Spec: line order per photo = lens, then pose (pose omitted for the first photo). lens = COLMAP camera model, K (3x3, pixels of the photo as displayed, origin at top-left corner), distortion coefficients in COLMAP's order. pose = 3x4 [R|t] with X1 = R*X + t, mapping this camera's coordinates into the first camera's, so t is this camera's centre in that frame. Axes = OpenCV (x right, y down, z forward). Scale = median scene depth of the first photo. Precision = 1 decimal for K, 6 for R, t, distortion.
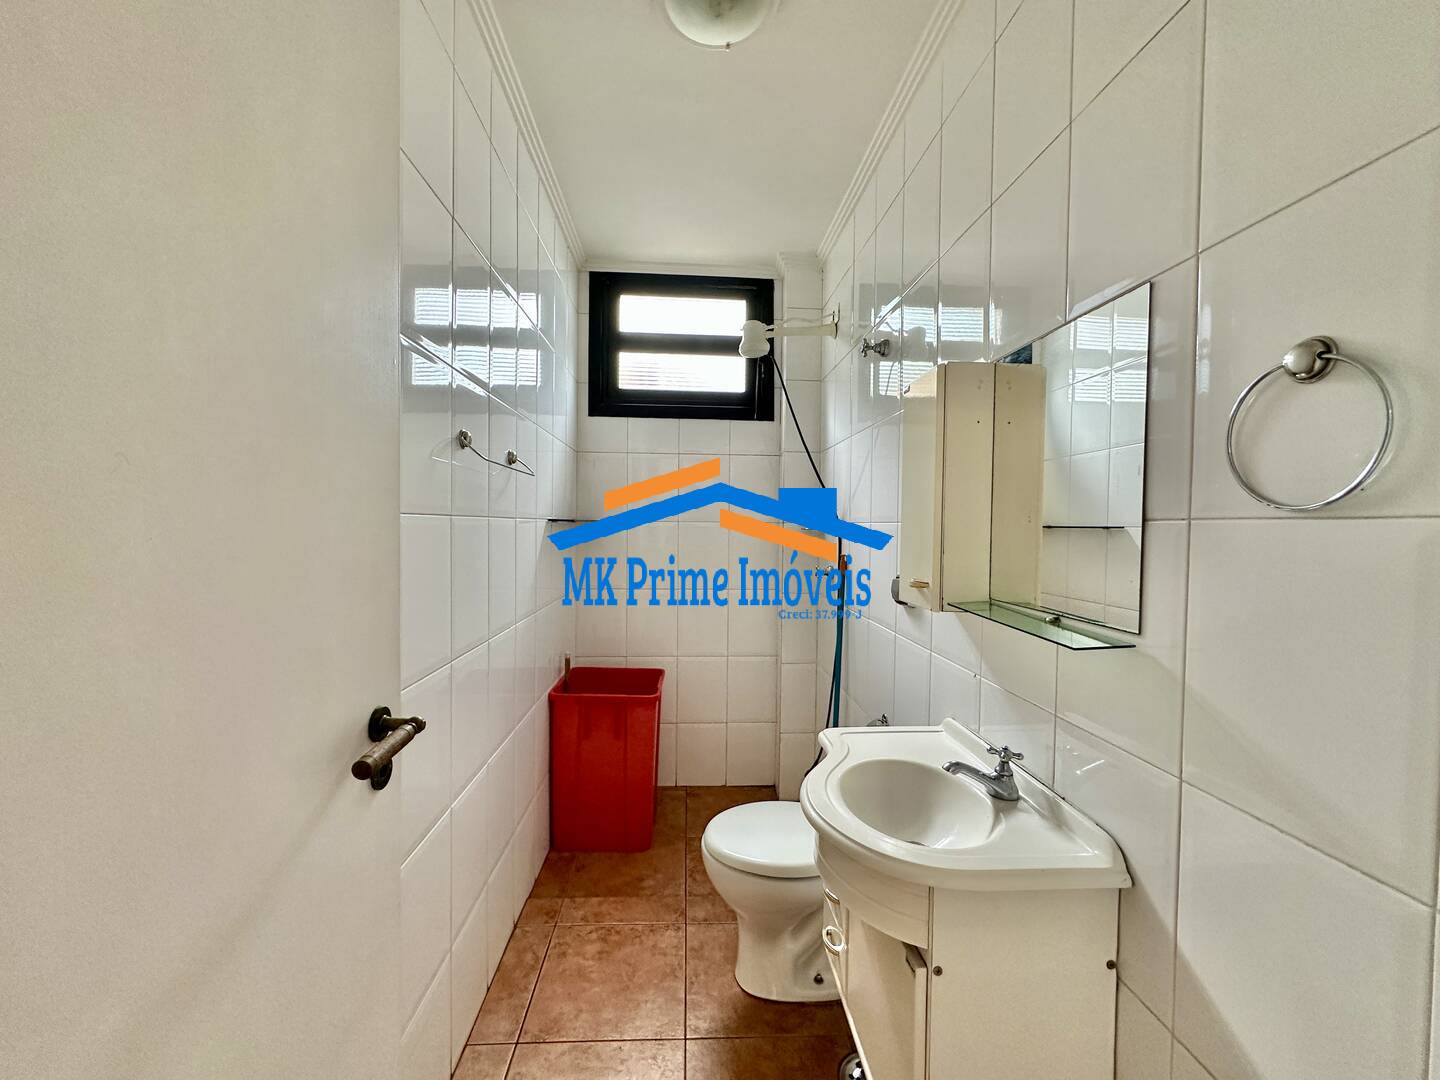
lens RADIAL K [[575.1, 0, 717.1], [0, 575.1, 537.4], [0, 0, 1]] dist [-0.001119, -0.000010]
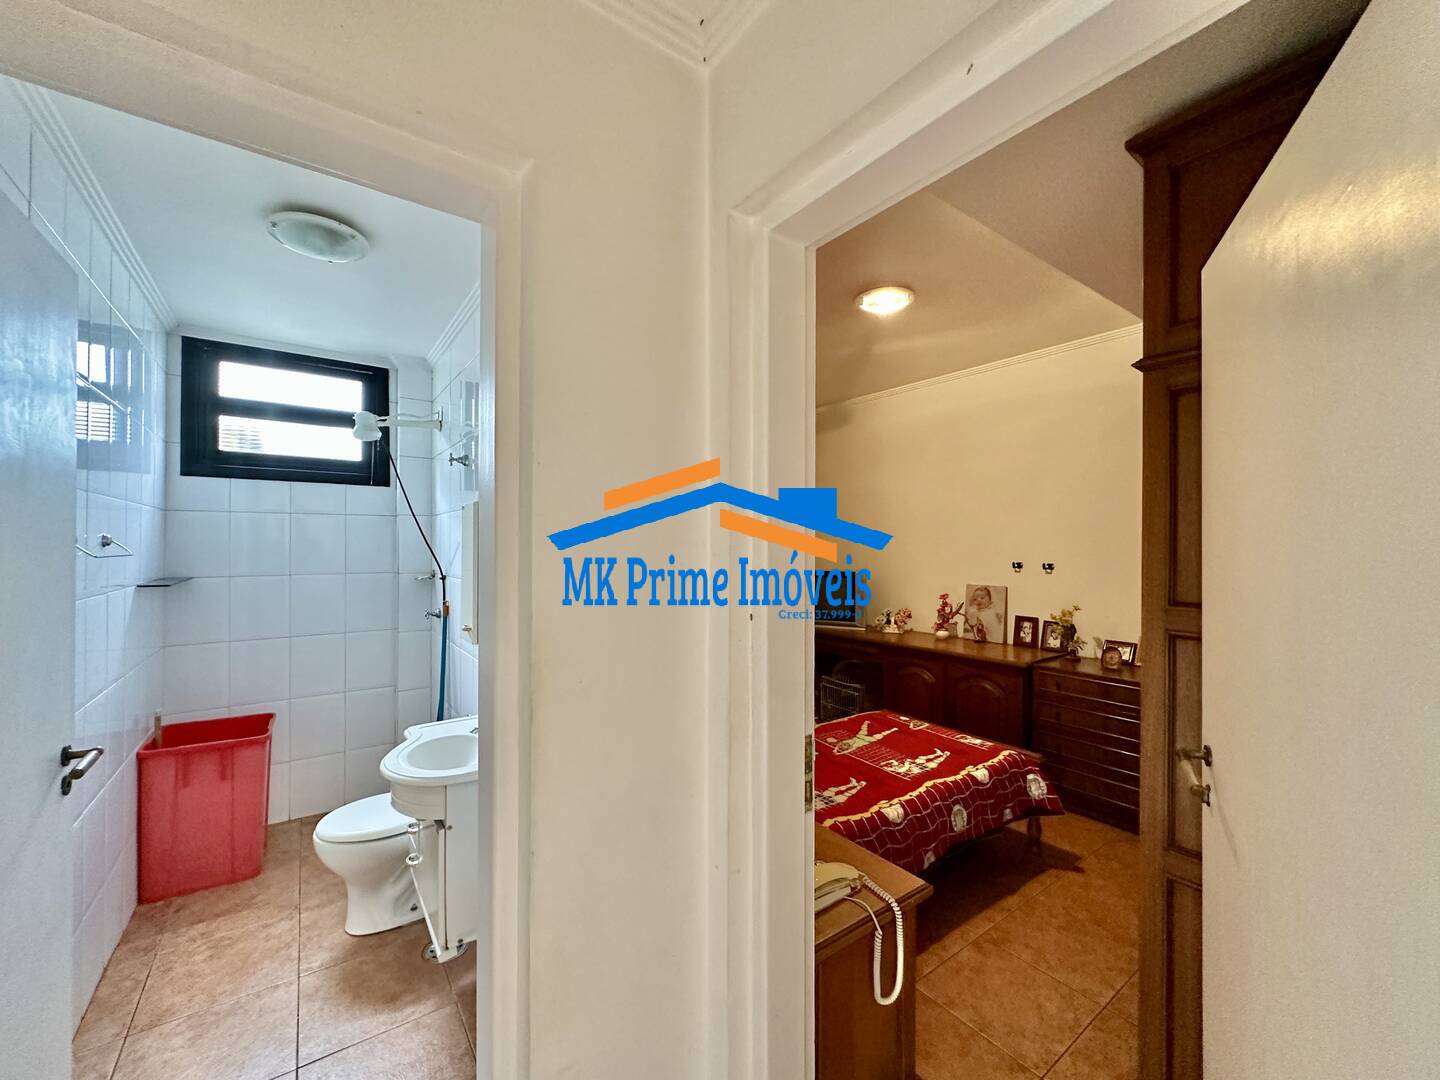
lens RADIAL K [[575.1, 0, 717.1], [0, 575.1, 540.9], [0, 0, 1]] dist [-0.001119, -0.000010]
pose [[0.842216, -0.006651, 0.539100, 0.033455], [0.018990, 0.999669, -0.017333, -0.071988], [-0.538806, 0.024836, 0.842064, -0.443628]]
